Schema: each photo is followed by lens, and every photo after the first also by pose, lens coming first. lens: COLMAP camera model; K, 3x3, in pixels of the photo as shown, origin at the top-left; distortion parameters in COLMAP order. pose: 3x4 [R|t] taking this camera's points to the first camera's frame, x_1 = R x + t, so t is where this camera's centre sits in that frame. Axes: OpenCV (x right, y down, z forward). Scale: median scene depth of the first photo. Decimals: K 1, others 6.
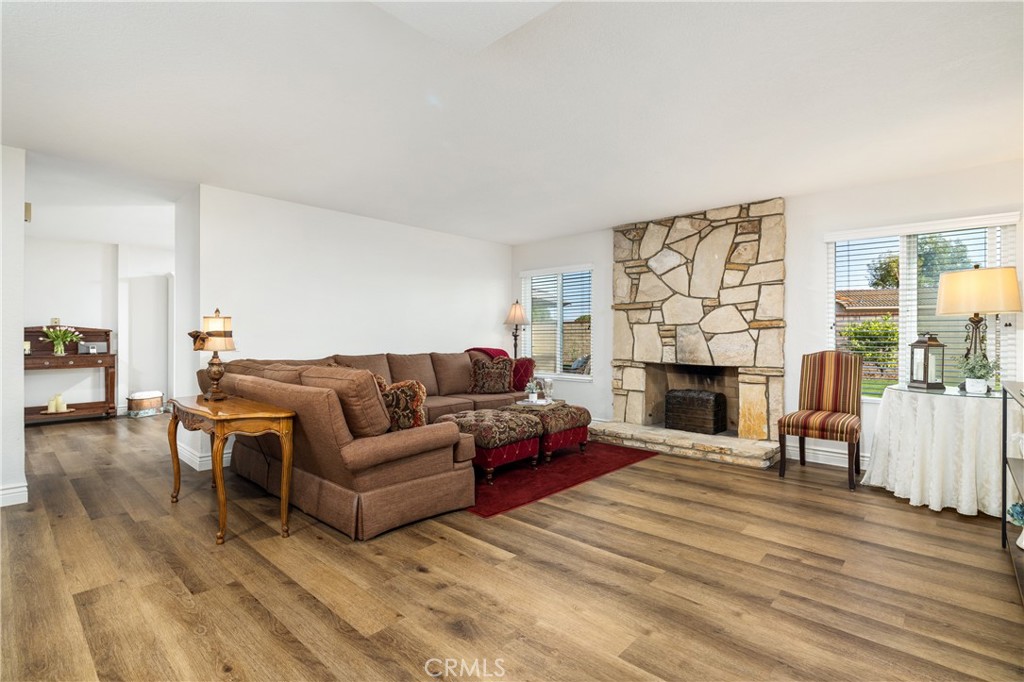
lens RADIAL K [[456.0, 0, 508.3], [0, 456.0, 339.8], [0, 0, 1]] dist [-0.000590, -0.000148]
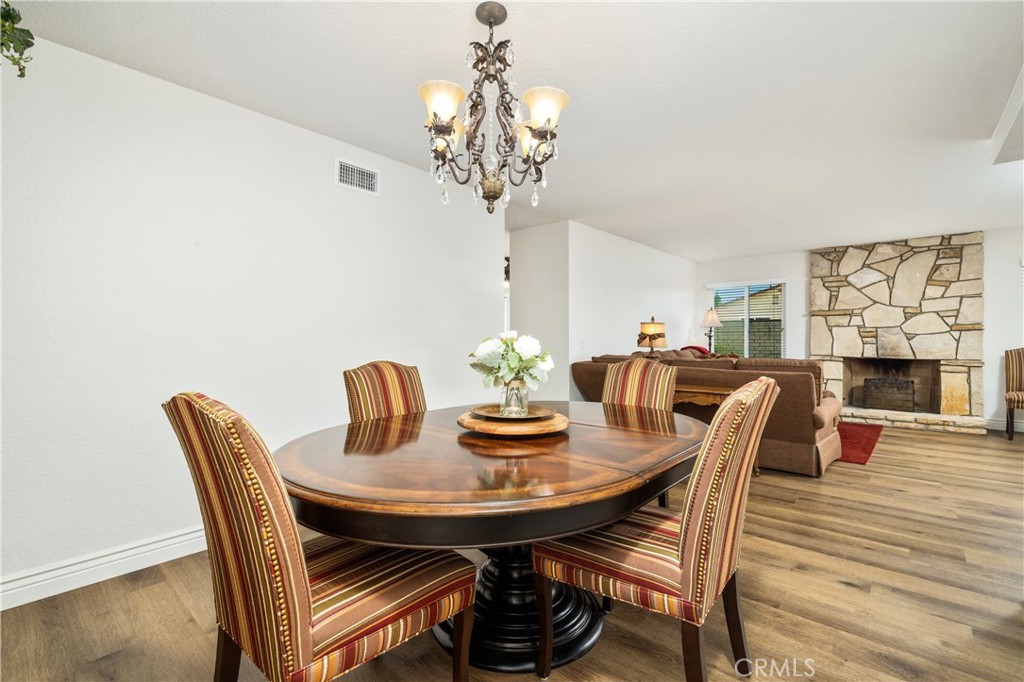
lens RADIAL K [[427.1, 0, 508.6], [0, 427.1, 339.9], [0, 0, 1]] dist [-0.000733, -0.000491]
pose [[0.999803, -0.001254, 0.019804, -0.723013], [0.001244, 0.999999, 0.000535, 0.000016], [-0.019805, -0.000510, 0.999804, -0.187238]]
